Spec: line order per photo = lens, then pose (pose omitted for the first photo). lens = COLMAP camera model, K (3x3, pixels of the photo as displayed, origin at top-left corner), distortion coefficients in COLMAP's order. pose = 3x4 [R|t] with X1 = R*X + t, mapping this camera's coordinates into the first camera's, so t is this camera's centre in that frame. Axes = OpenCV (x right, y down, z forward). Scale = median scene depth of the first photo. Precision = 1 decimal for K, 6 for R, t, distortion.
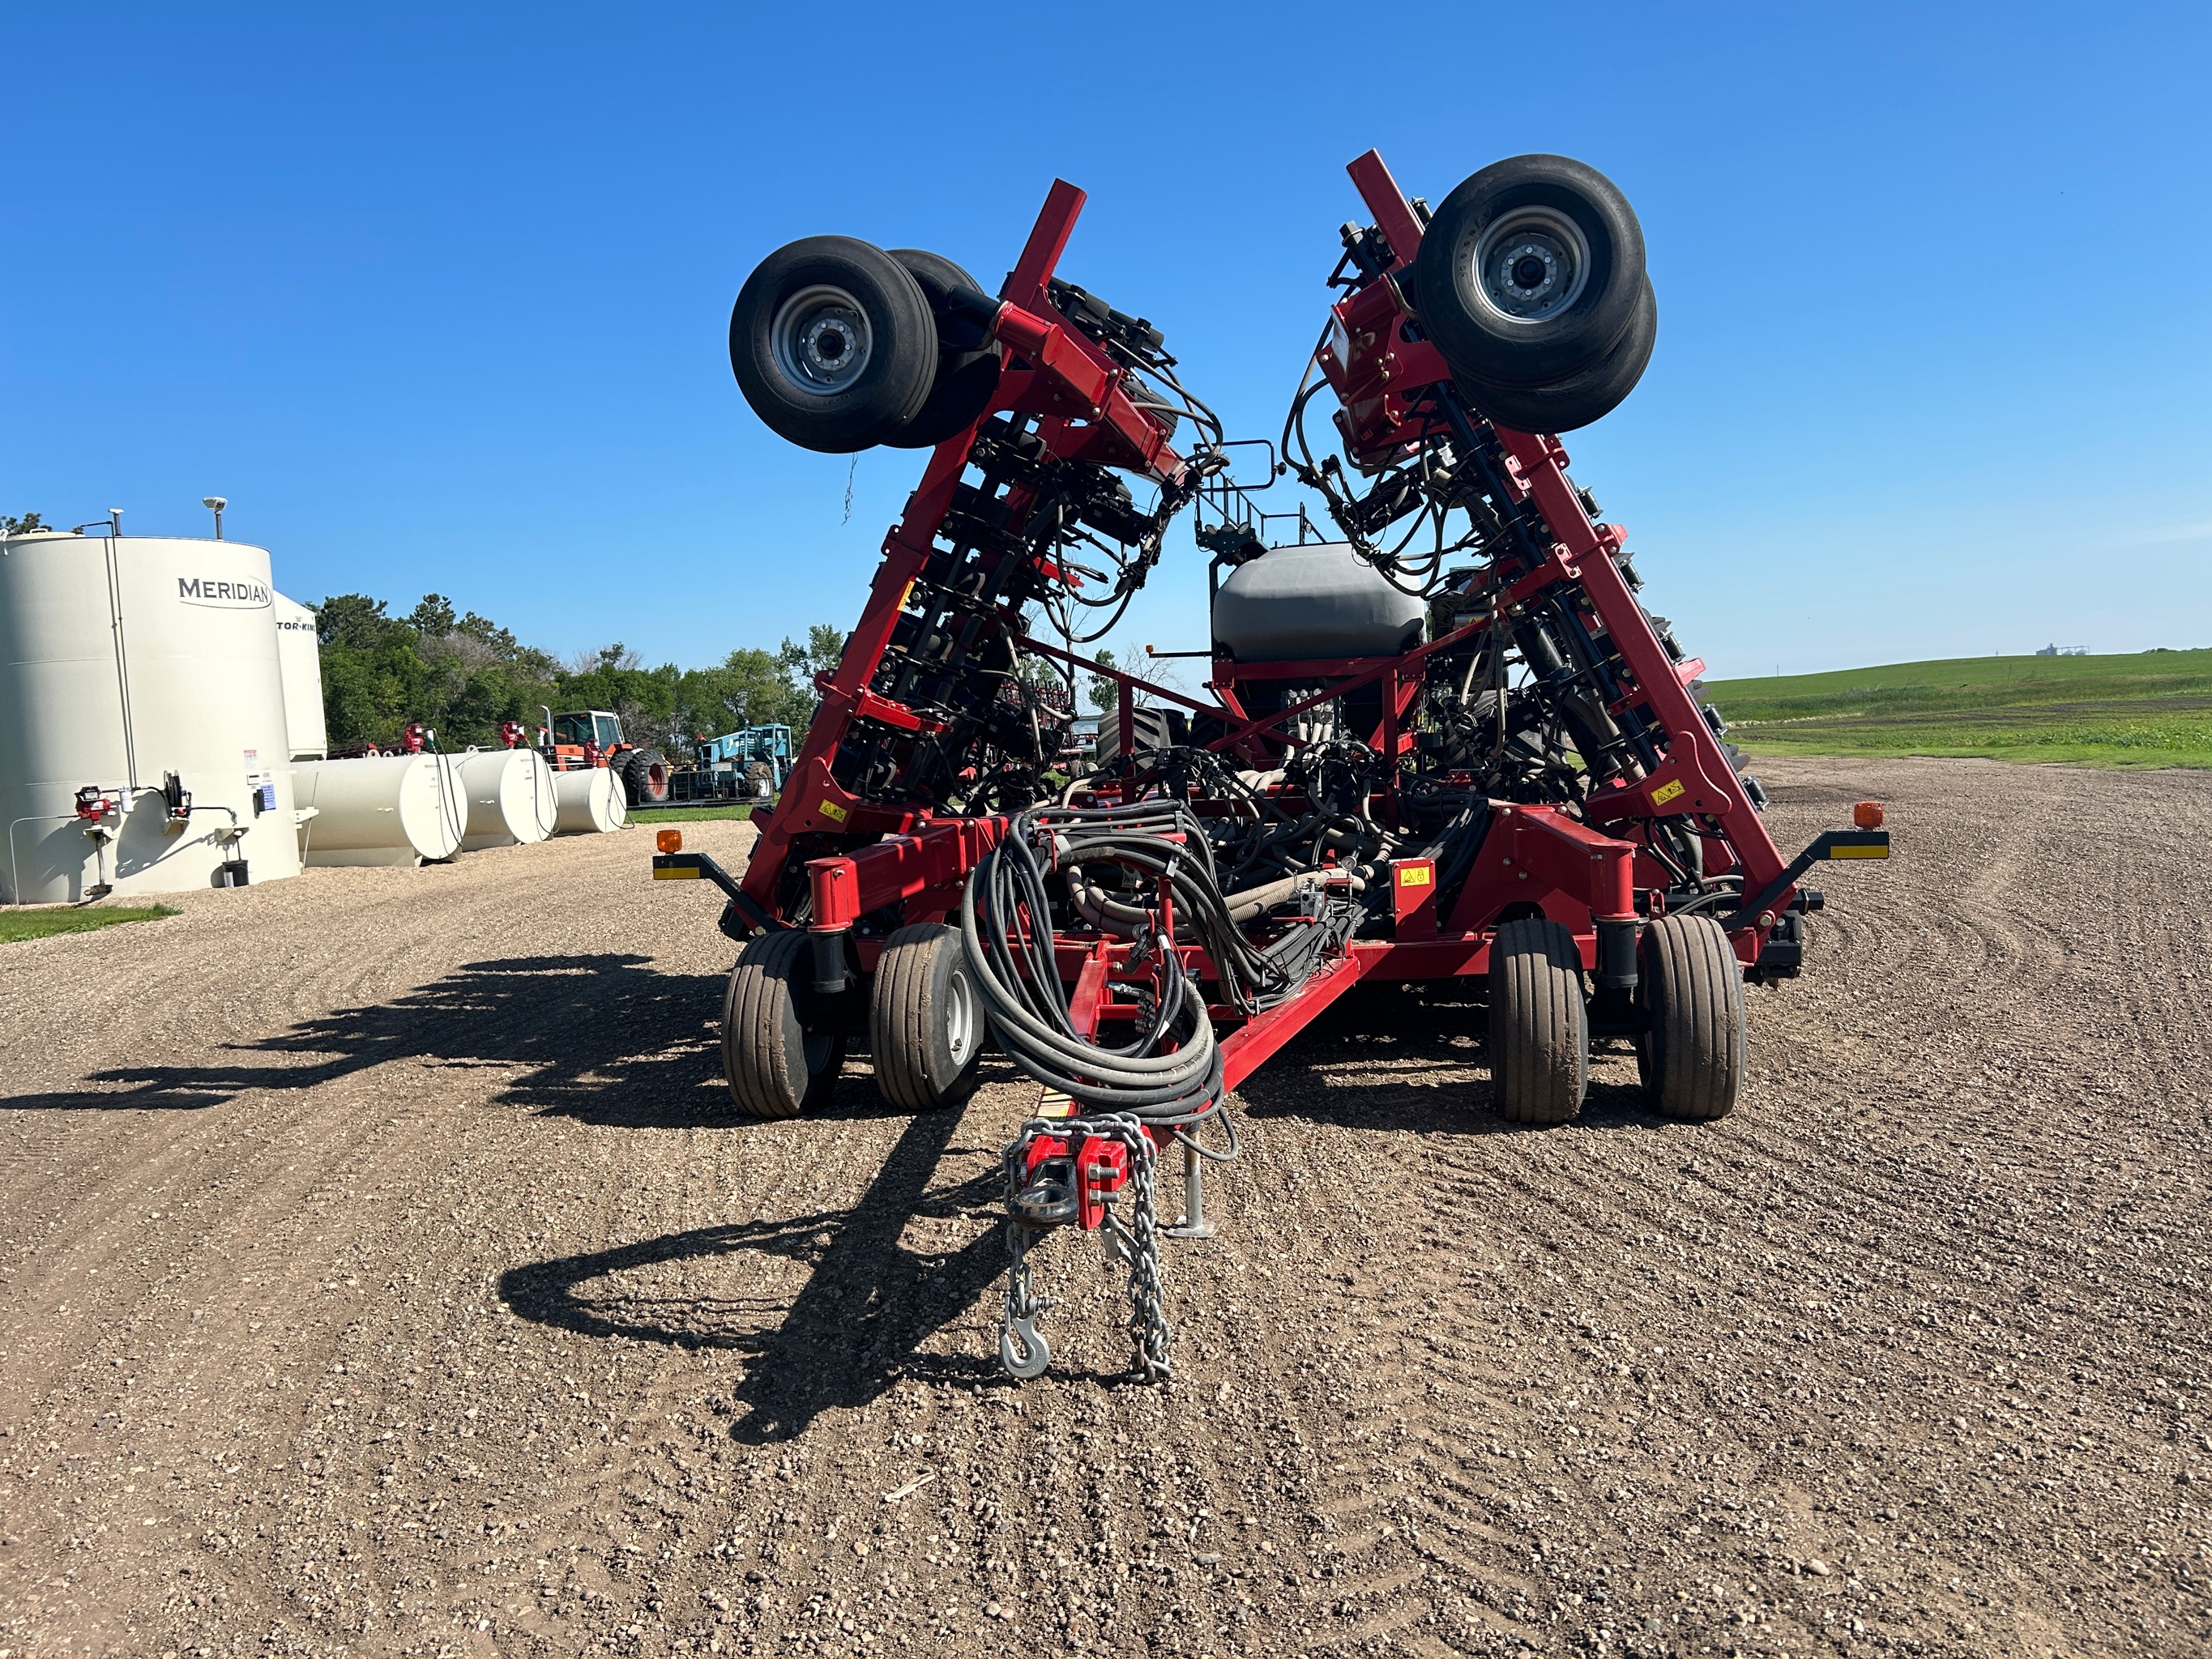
lens RADIAL K [[1662.9, 0, 1083.3], [0, 1662.9, 838.8], [0, 0, 1]] dist [0.030773, -0.001219]
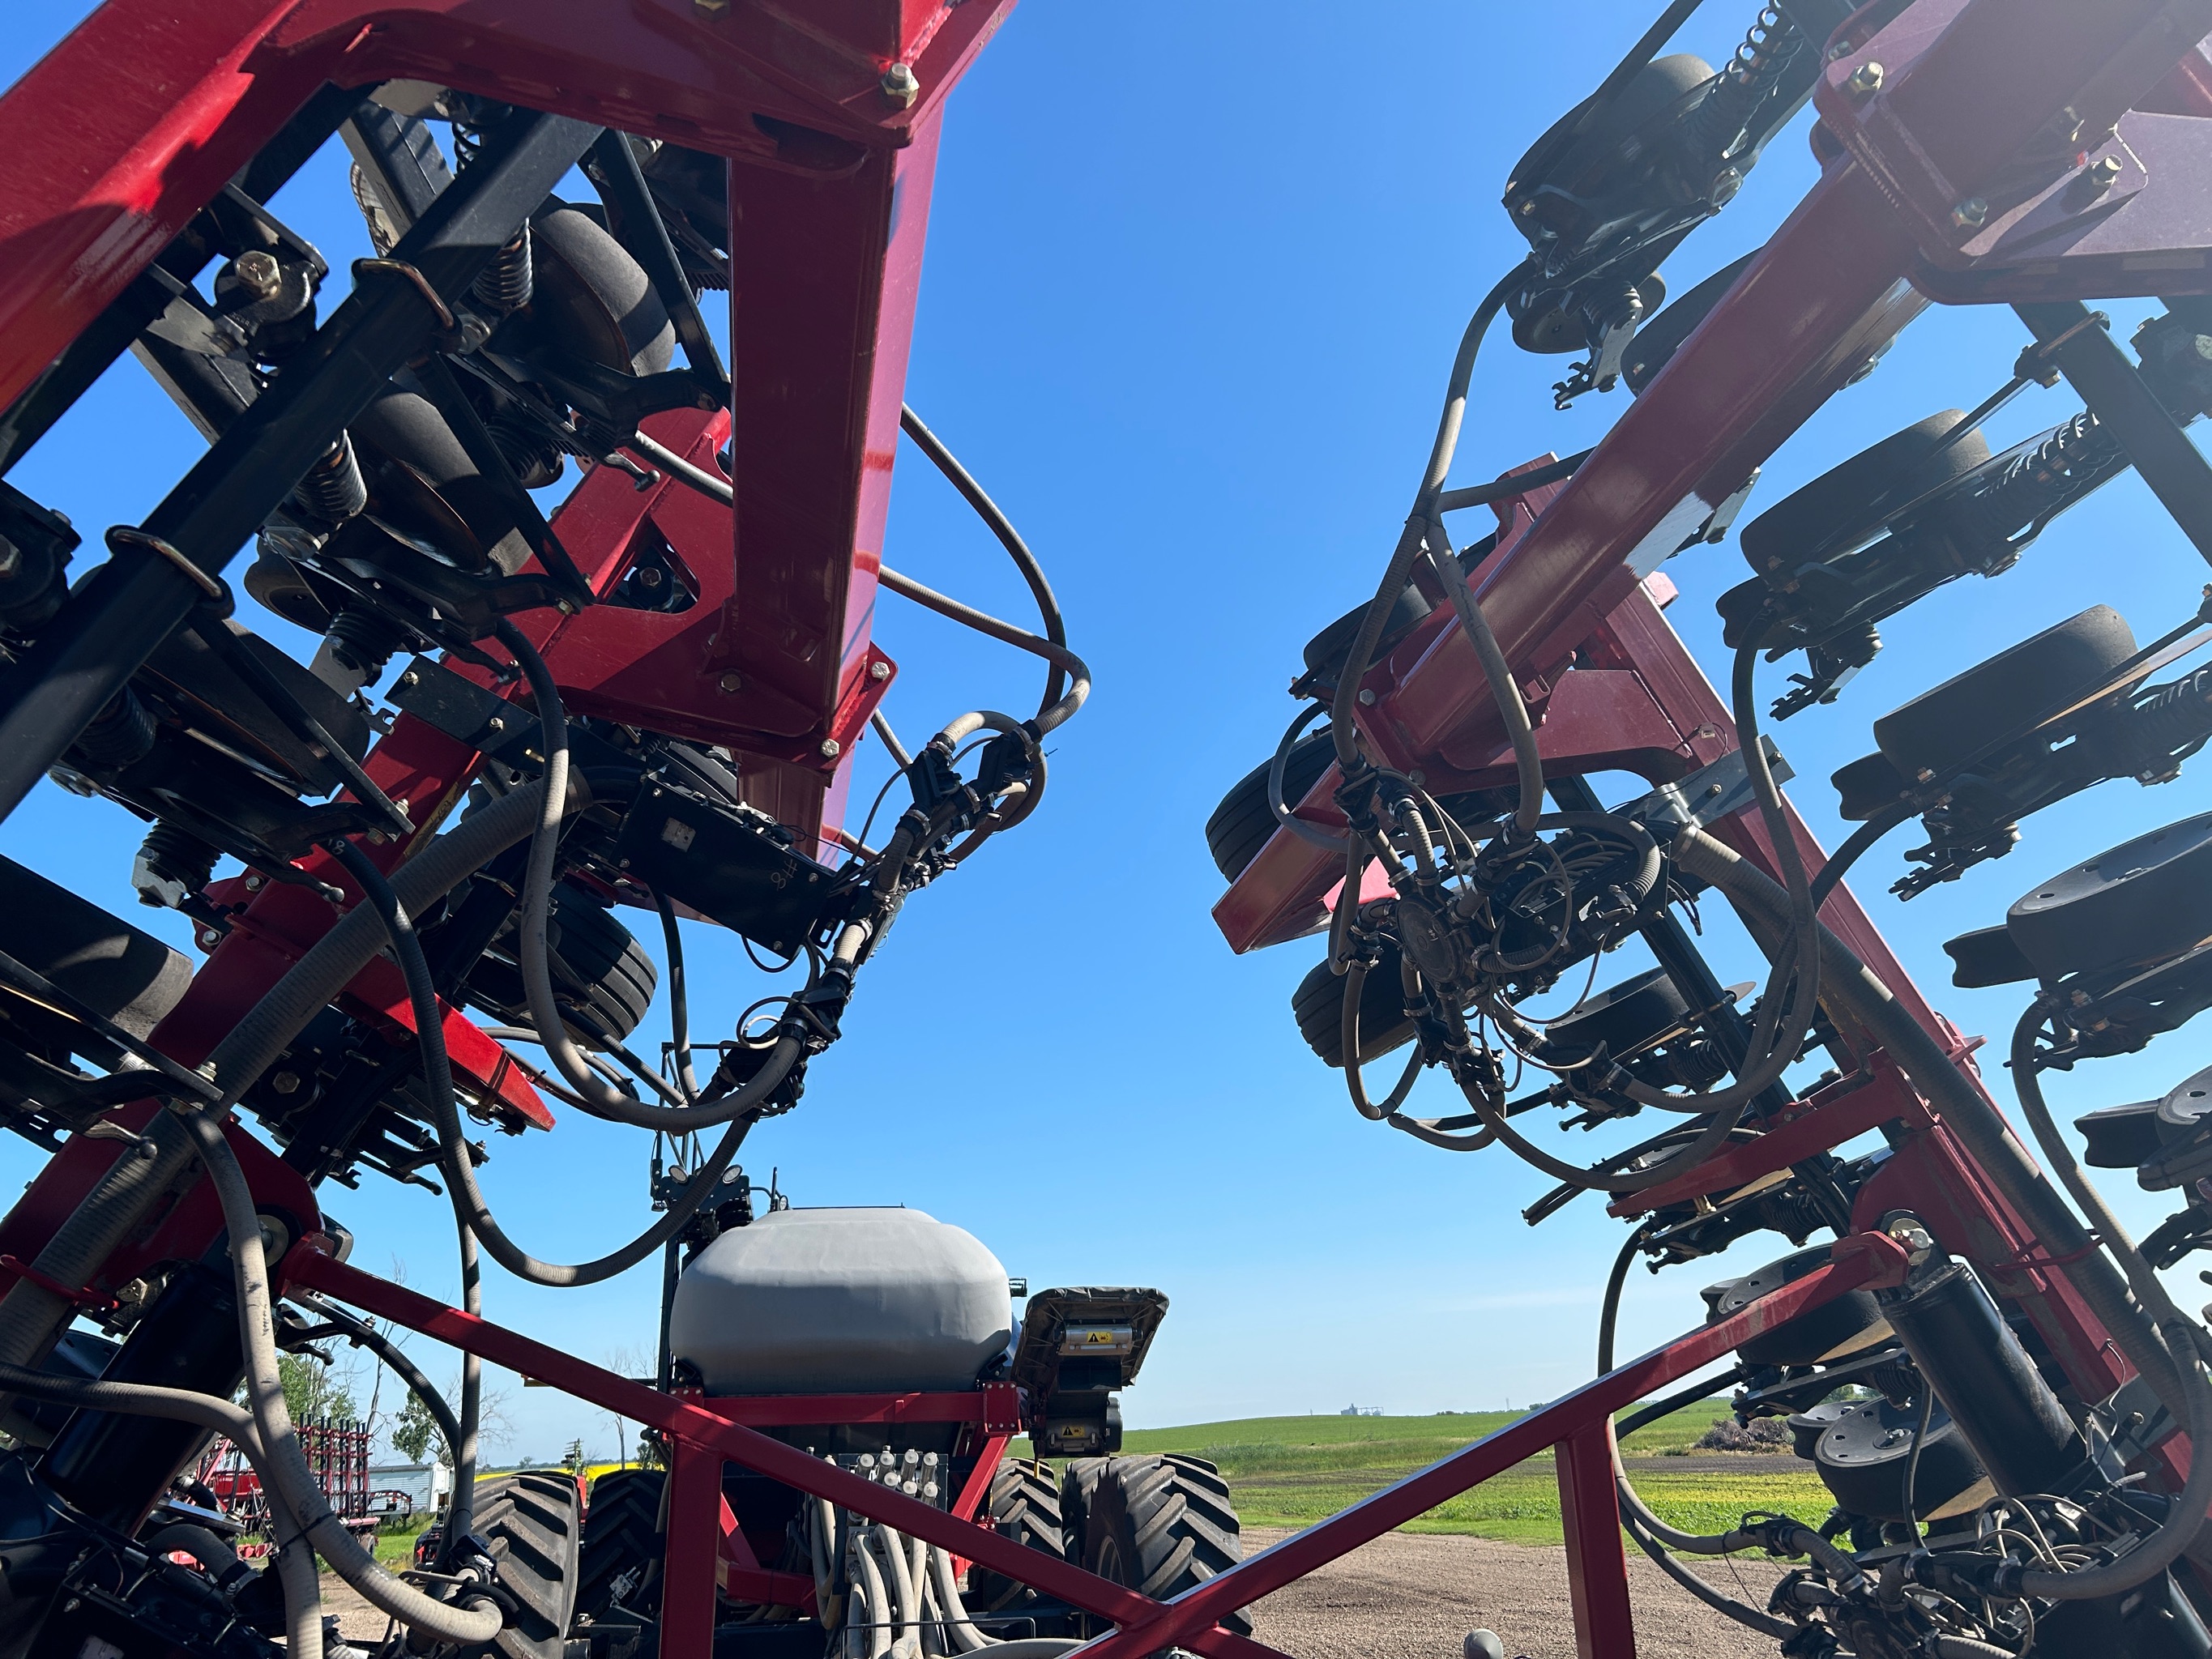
lens RADIAL K [[1662.9, 0, 1083.3], [0, 1662.9, 838.8], [0, 0, 1]] dist [0.030773, -0.001219]
pose [[0.930575, 0.141352, 0.337713, -0.011733], [0.013053, 0.909059, -0.416463, -0.035451], [-0.365869, 0.391958, 0.844103, 0.358345]]
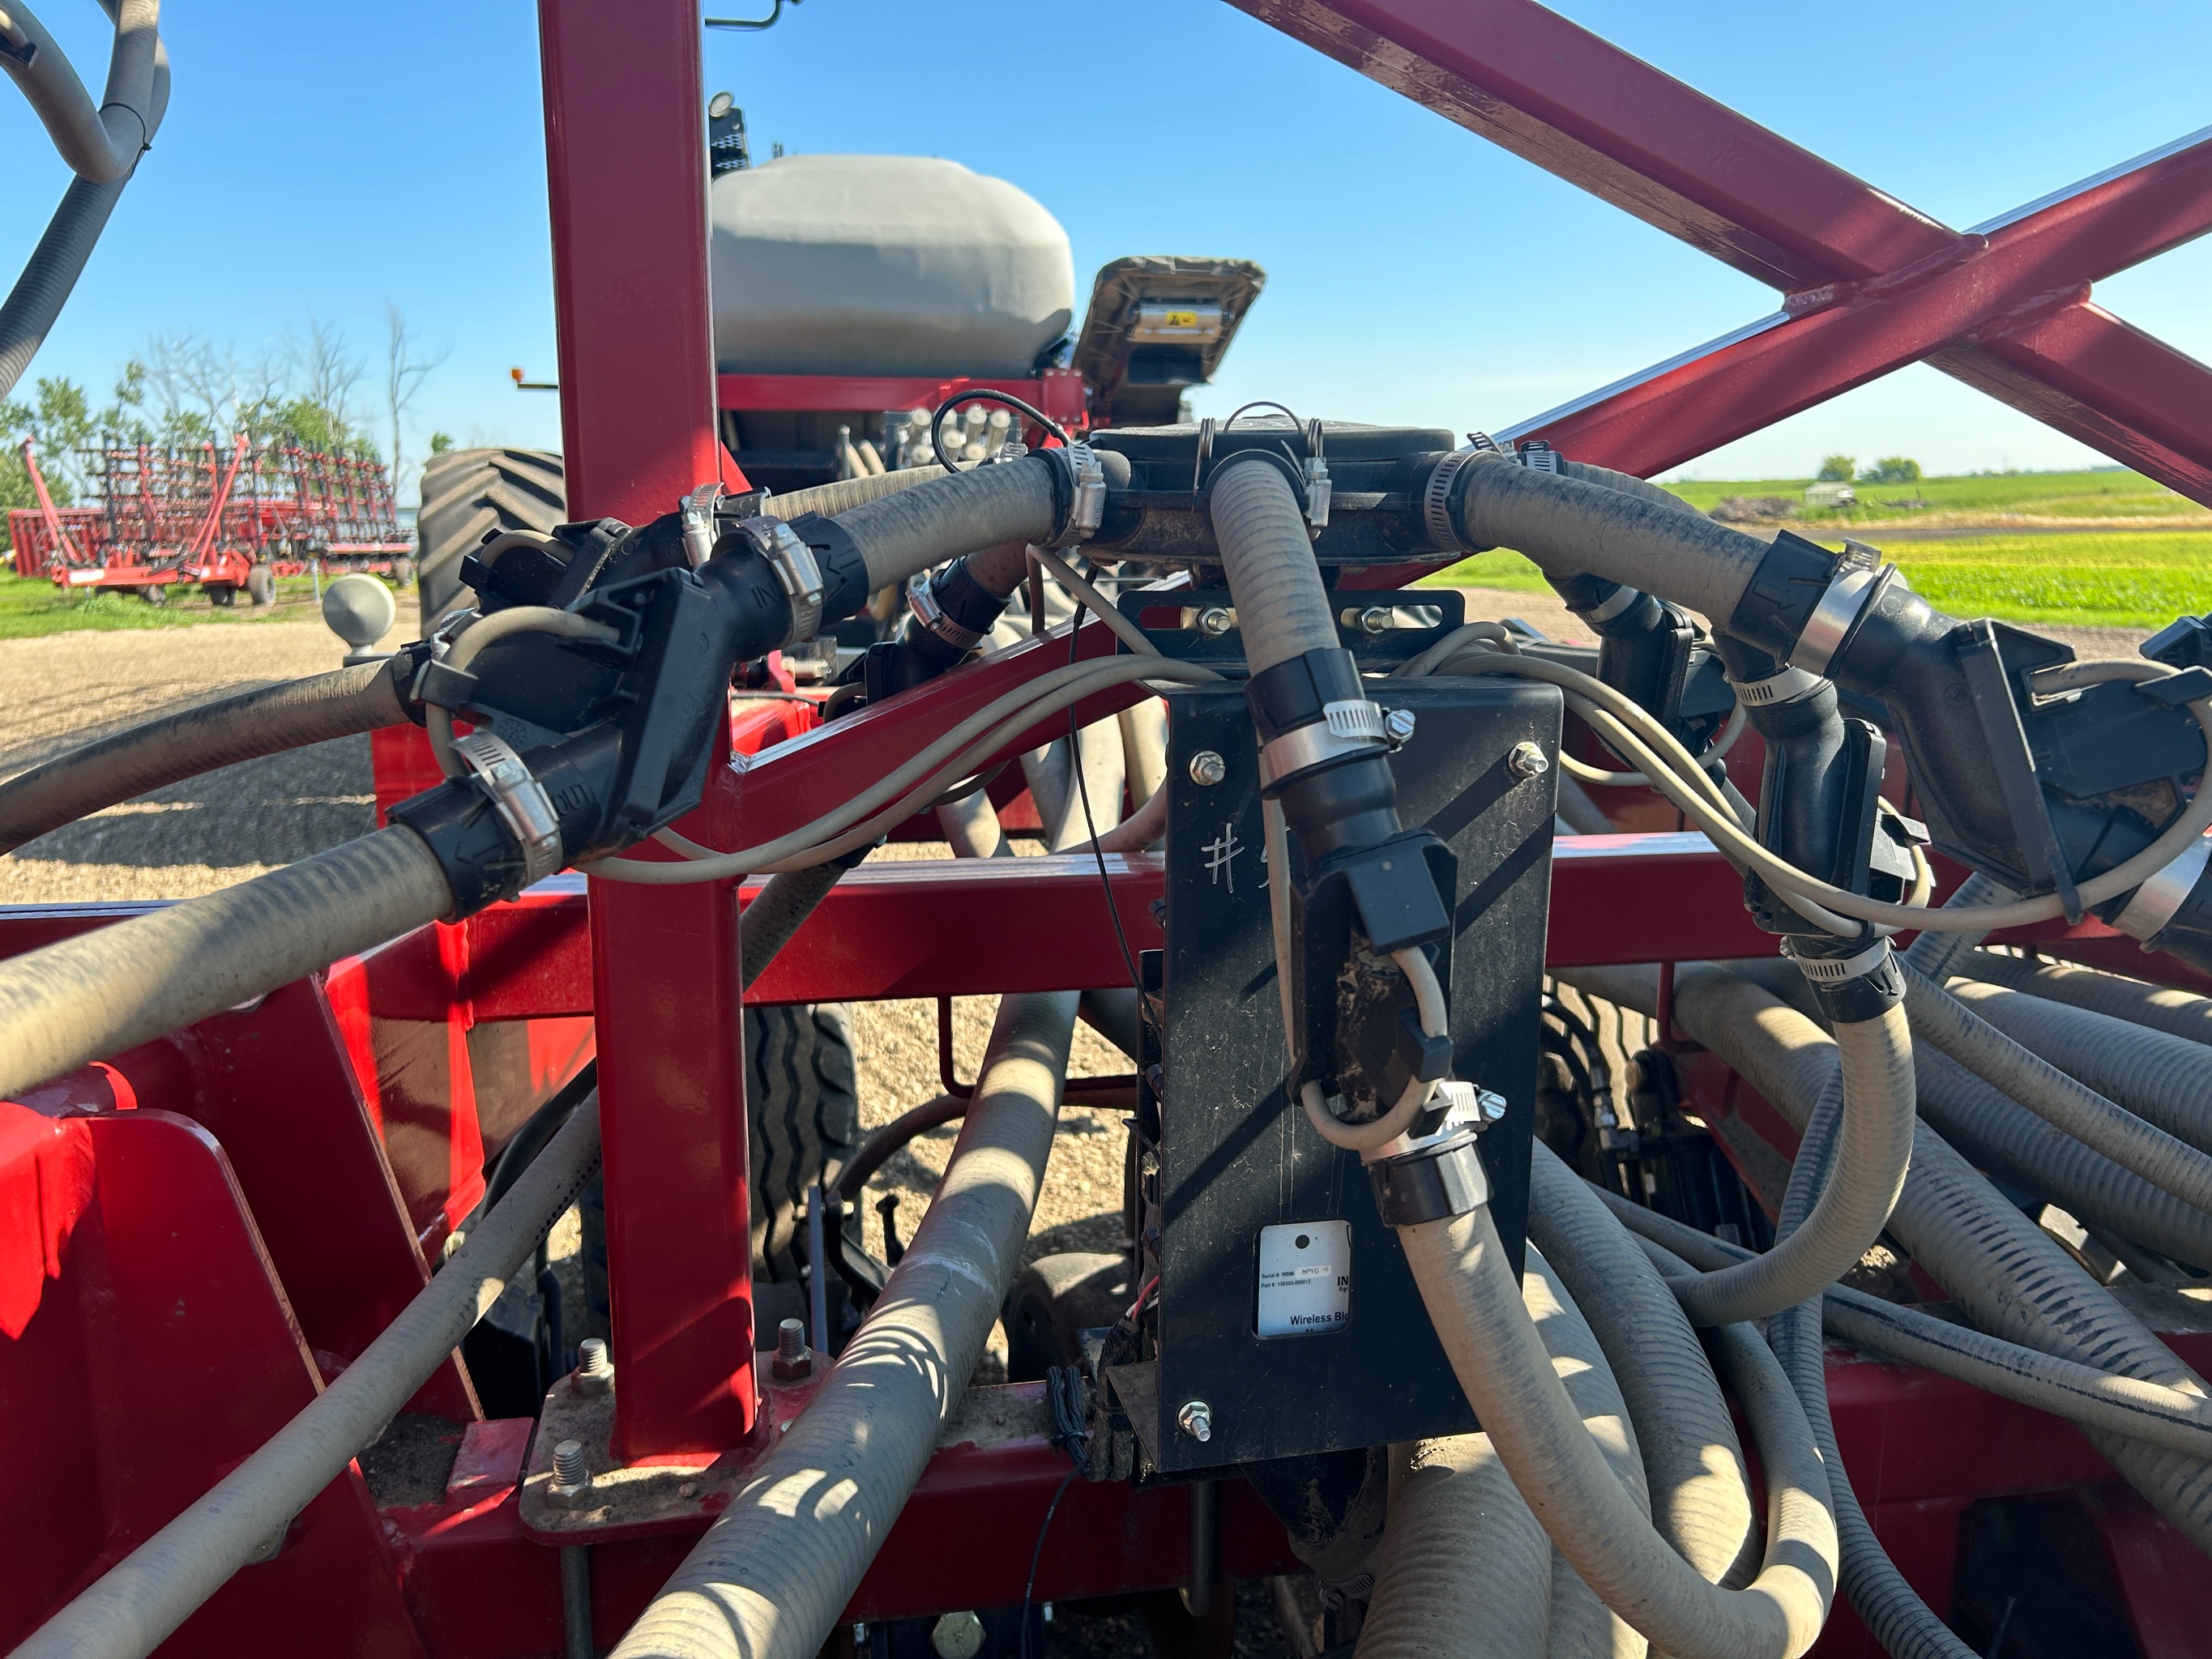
lens RADIAL K [[1689.0, 0, 1068.5], [0, 1689.0, 832.4], [0, 0, 1]] dist [0.011416, -0.000233]
pose [[0.934669, -0.028177, 0.354401, 0.006901], [-0.009720, 0.994457, 0.104698, -0.022489], [-0.355386, -0.101303, 0.929214, 0.459643]]
